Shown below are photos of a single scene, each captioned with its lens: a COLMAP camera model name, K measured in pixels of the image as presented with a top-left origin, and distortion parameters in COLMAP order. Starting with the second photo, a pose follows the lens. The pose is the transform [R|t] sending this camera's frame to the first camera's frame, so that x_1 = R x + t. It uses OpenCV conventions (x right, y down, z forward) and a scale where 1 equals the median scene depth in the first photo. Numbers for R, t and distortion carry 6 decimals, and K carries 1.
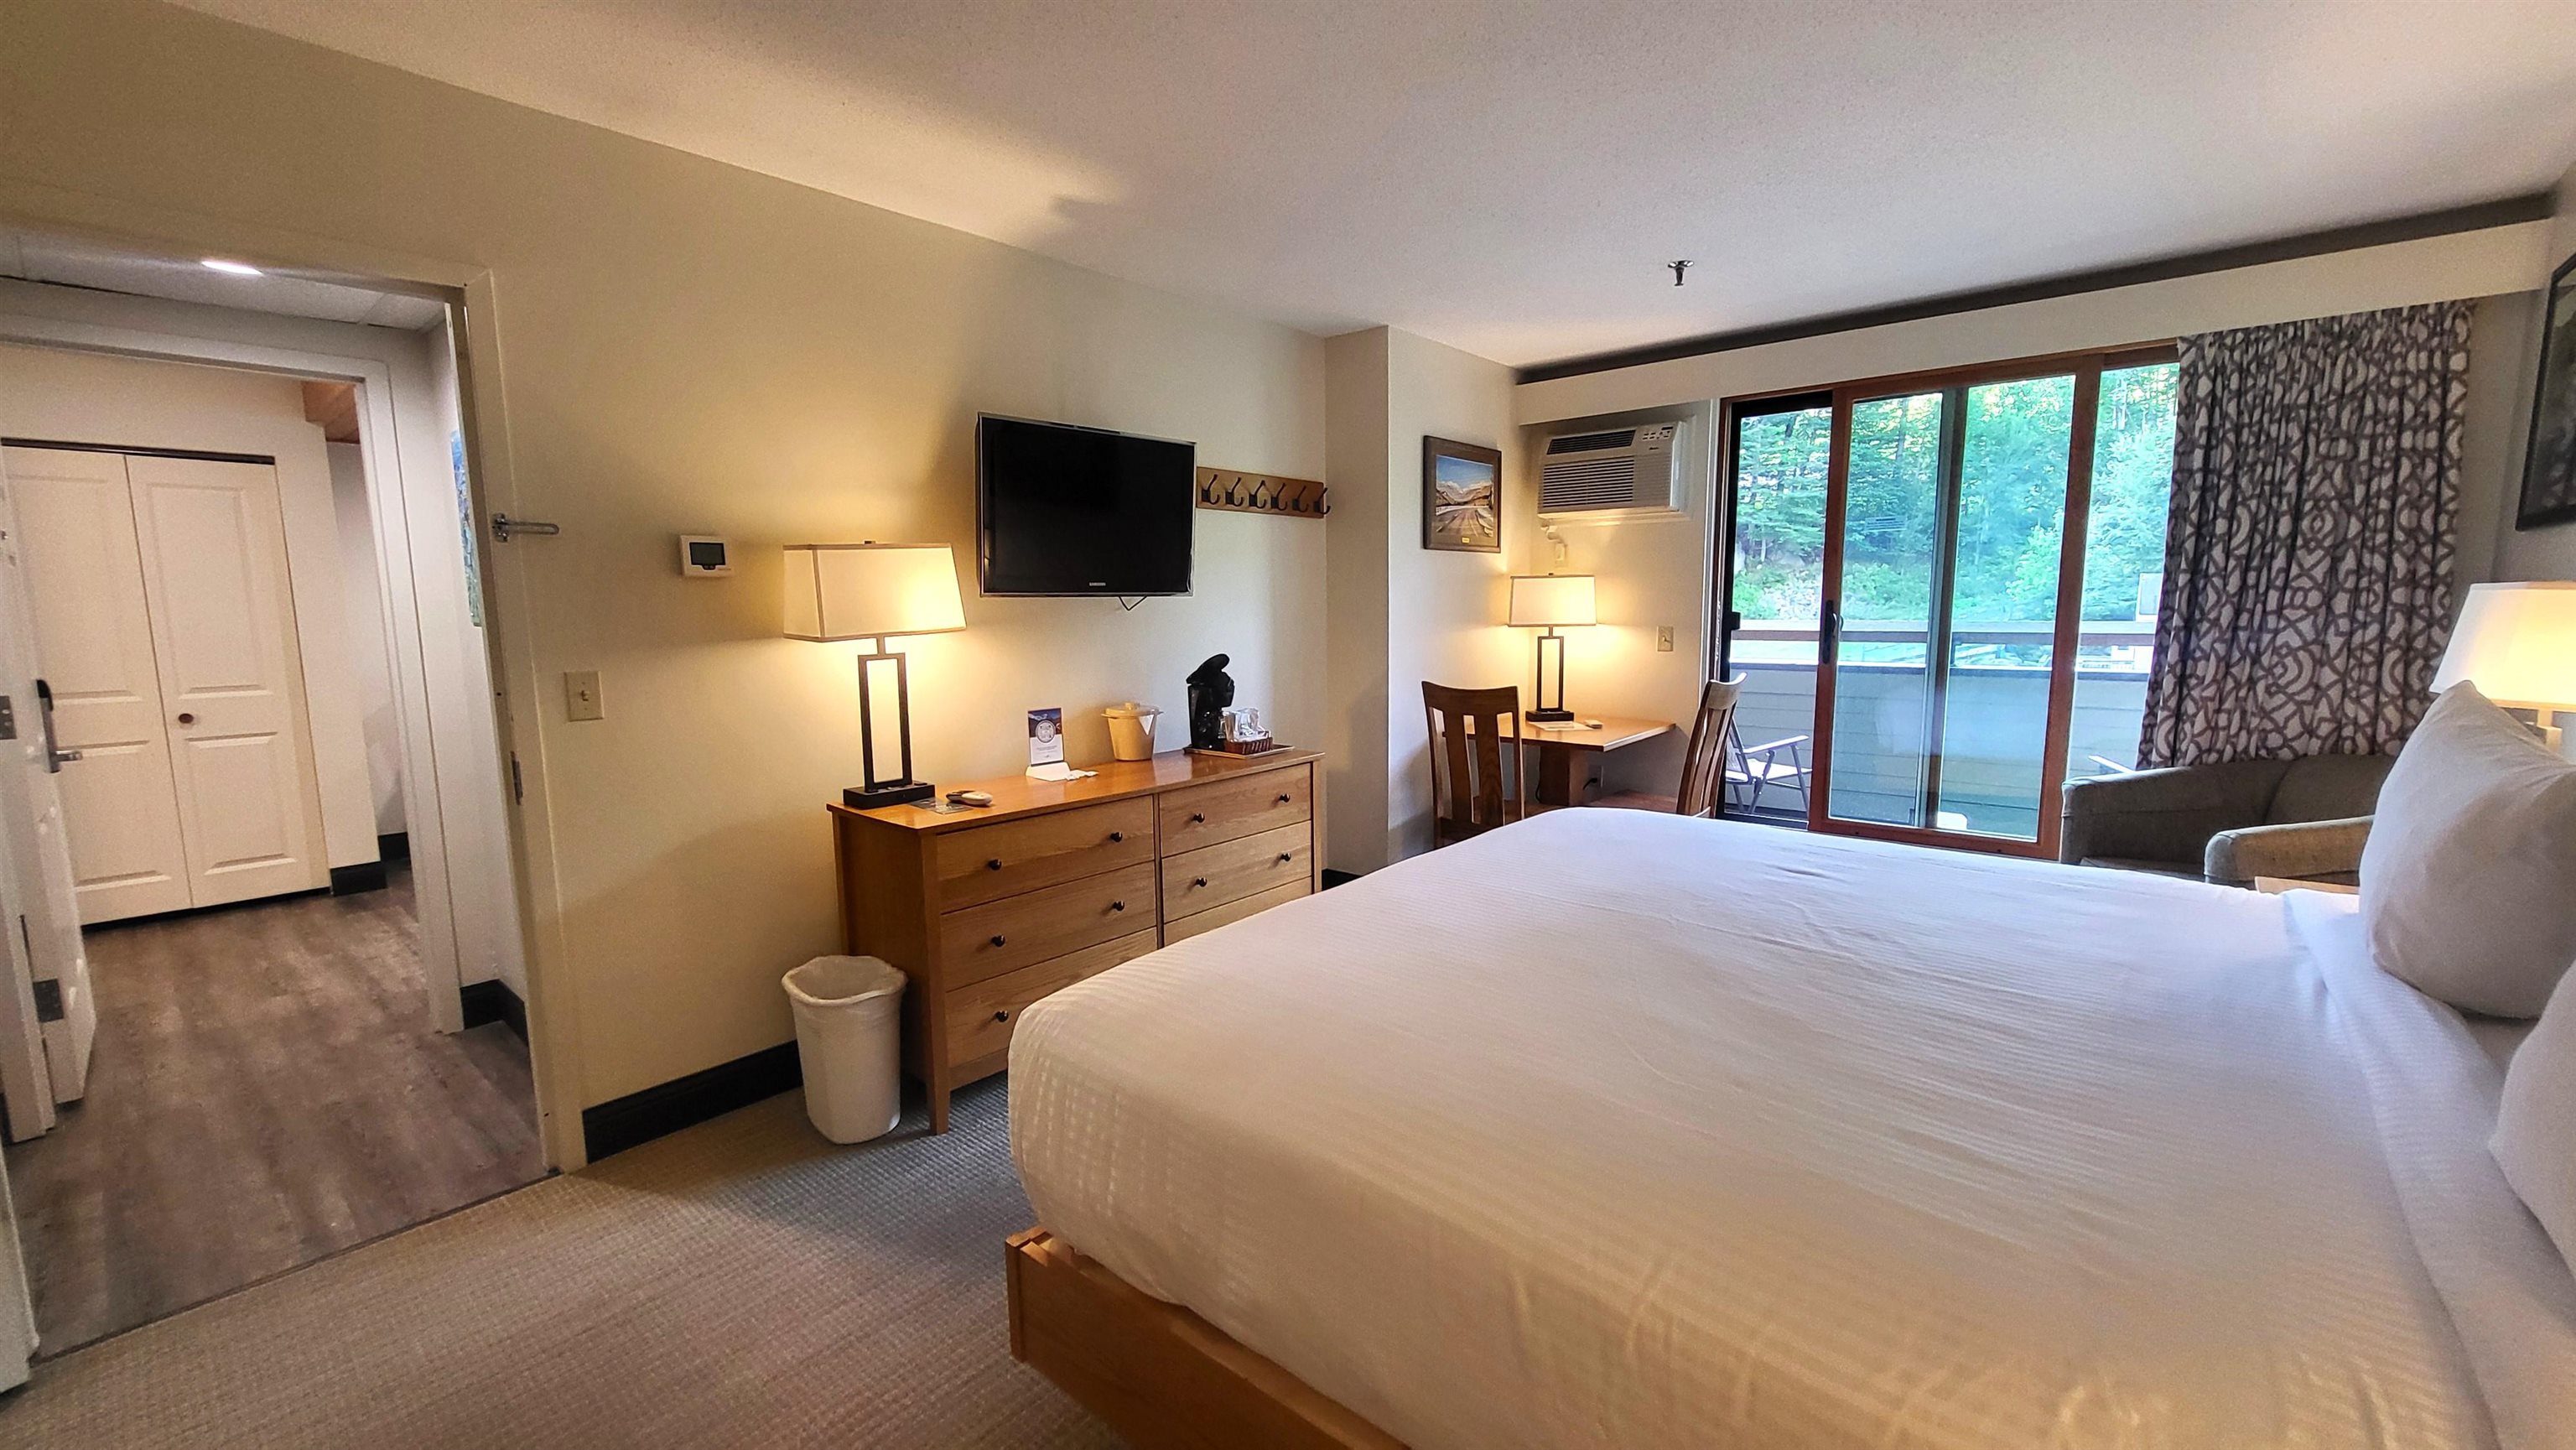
lens RADIAL K [[1024.3, 0, 1290.8], [0, 1024.3, 735.3], [0, 0, 1]] dist [0.000450, 0.000070]
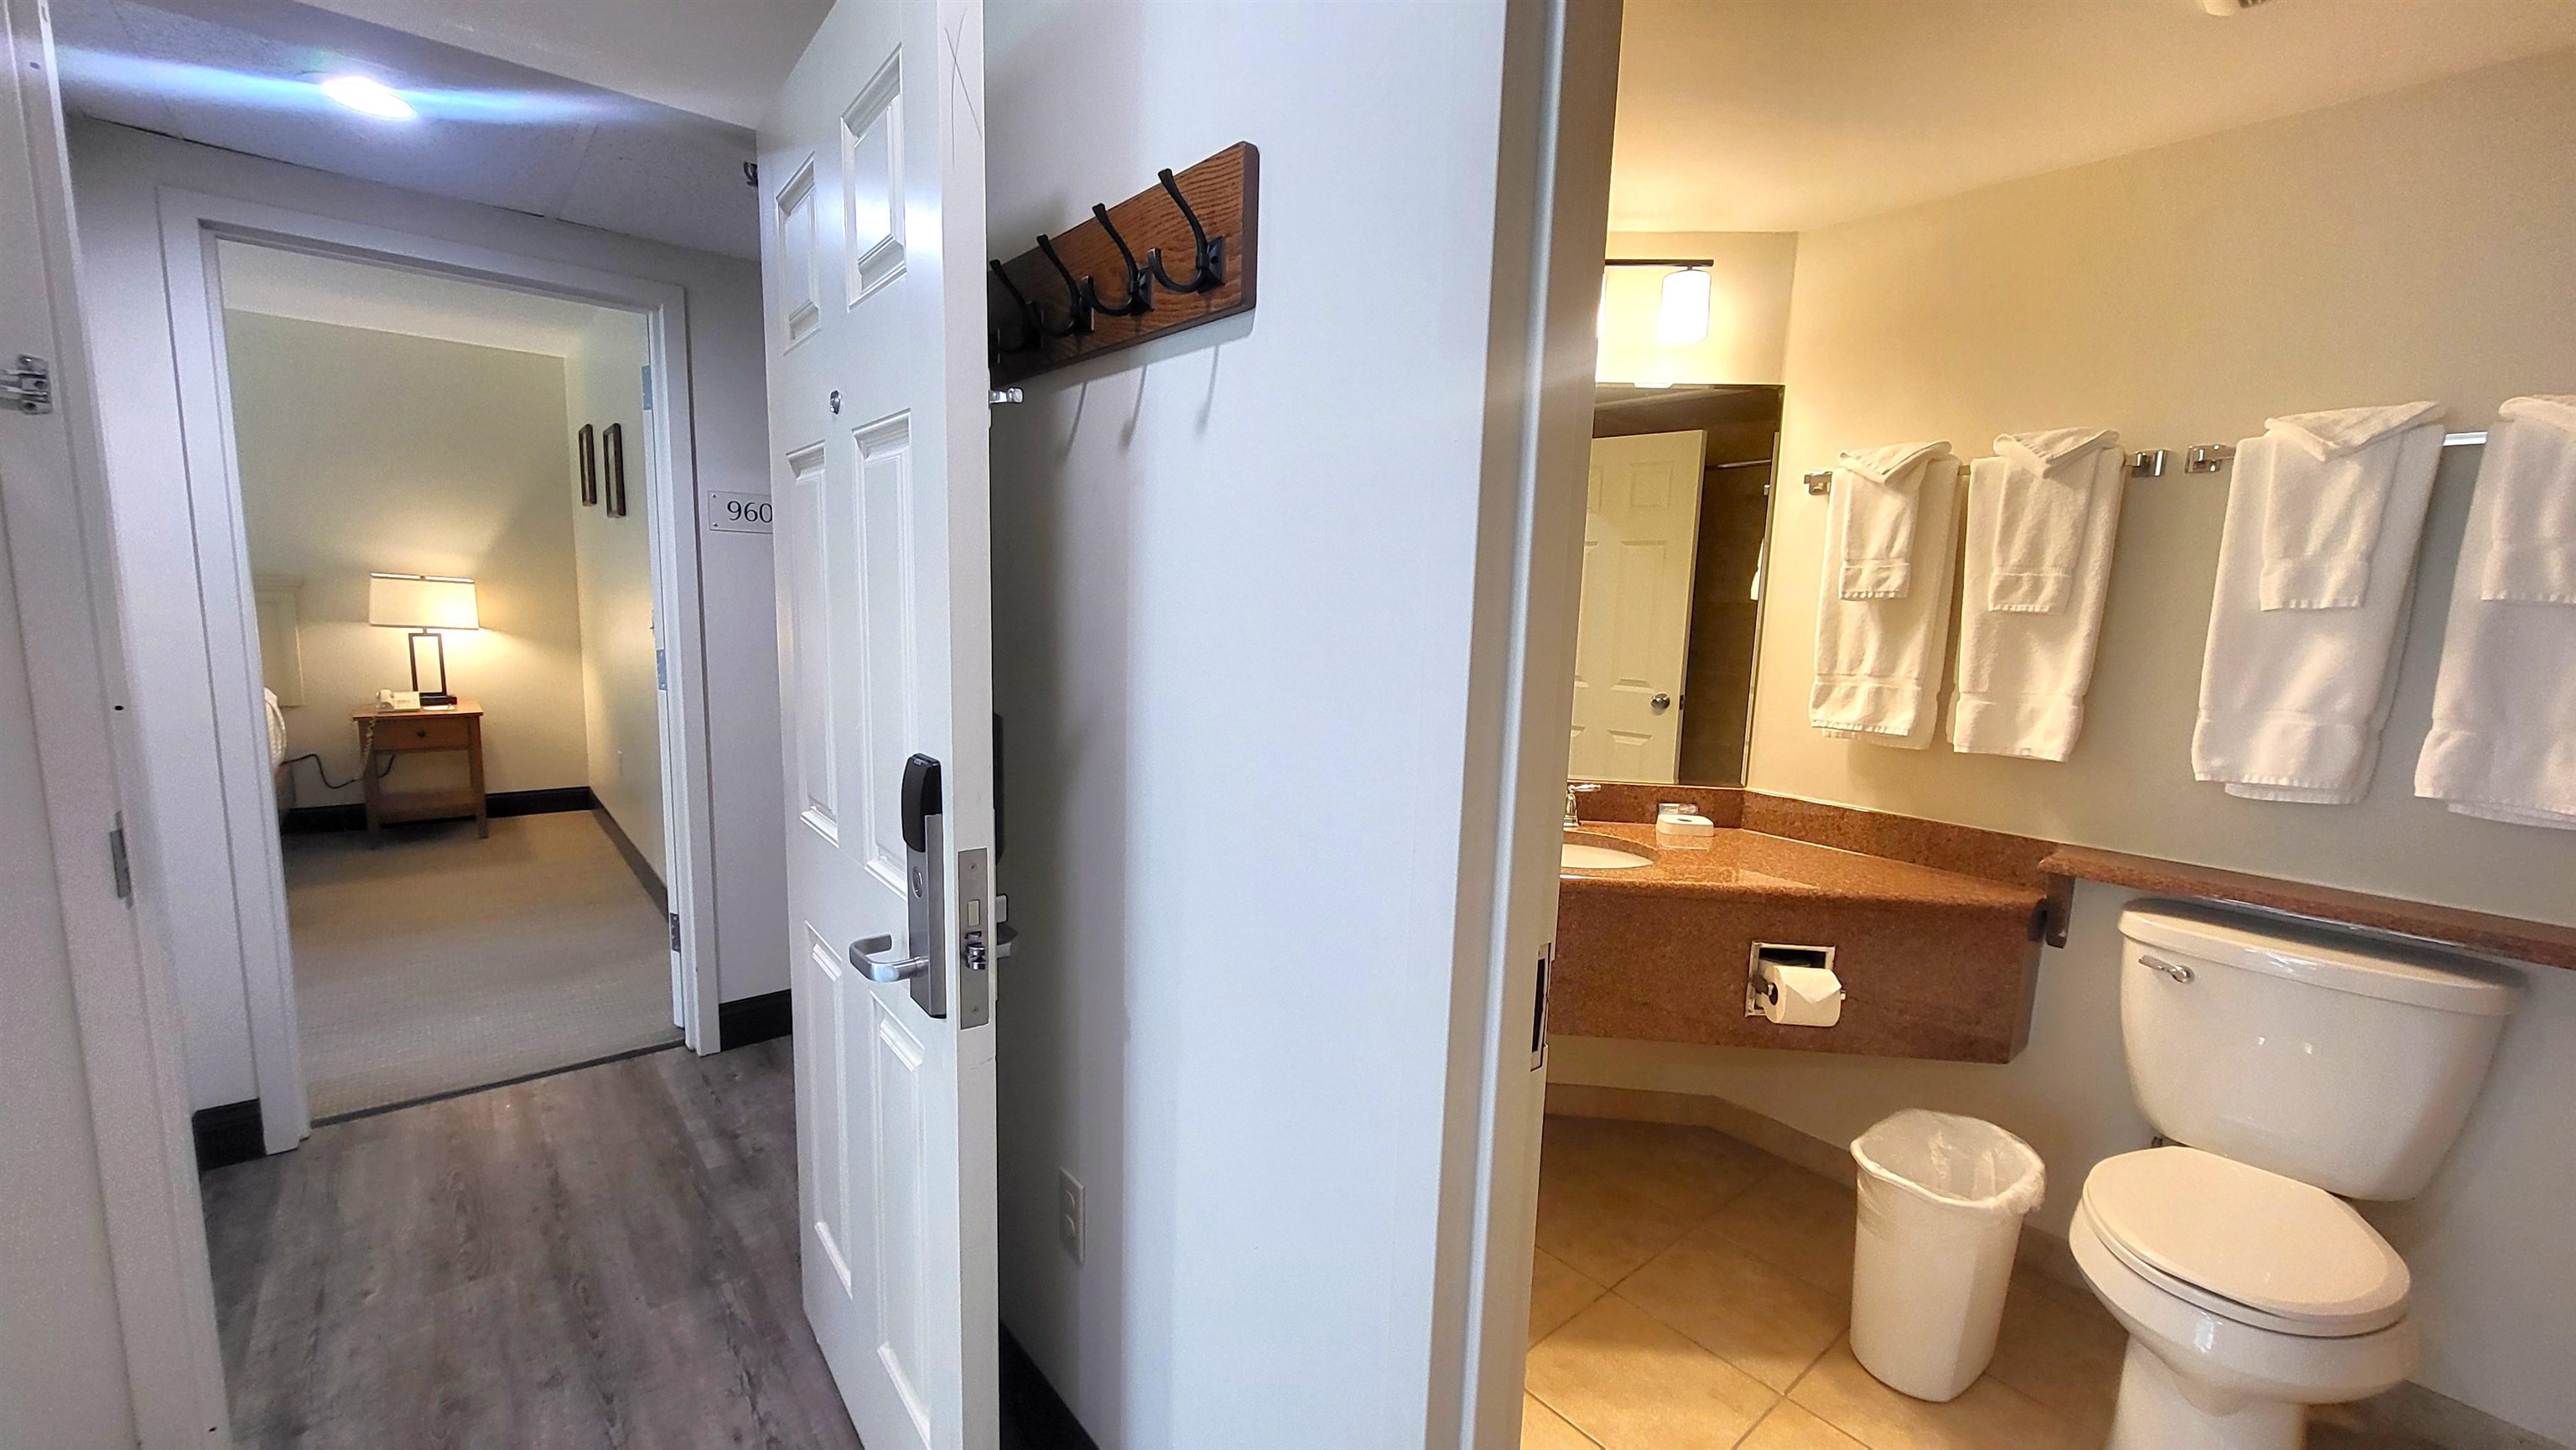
lens RADIAL K [[1024.3, 0, 1290.8], [0, 1024.3, 735.3], [0, 0, 1]] dist [0.000450, 0.000070]
pose [[-0.986525, -0.044117, 0.157549, -1.776763], [-0.000783, 0.964220, 0.265100, -0.199596], [-0.163607, 0.261405, -0.951262, 1.667886]]
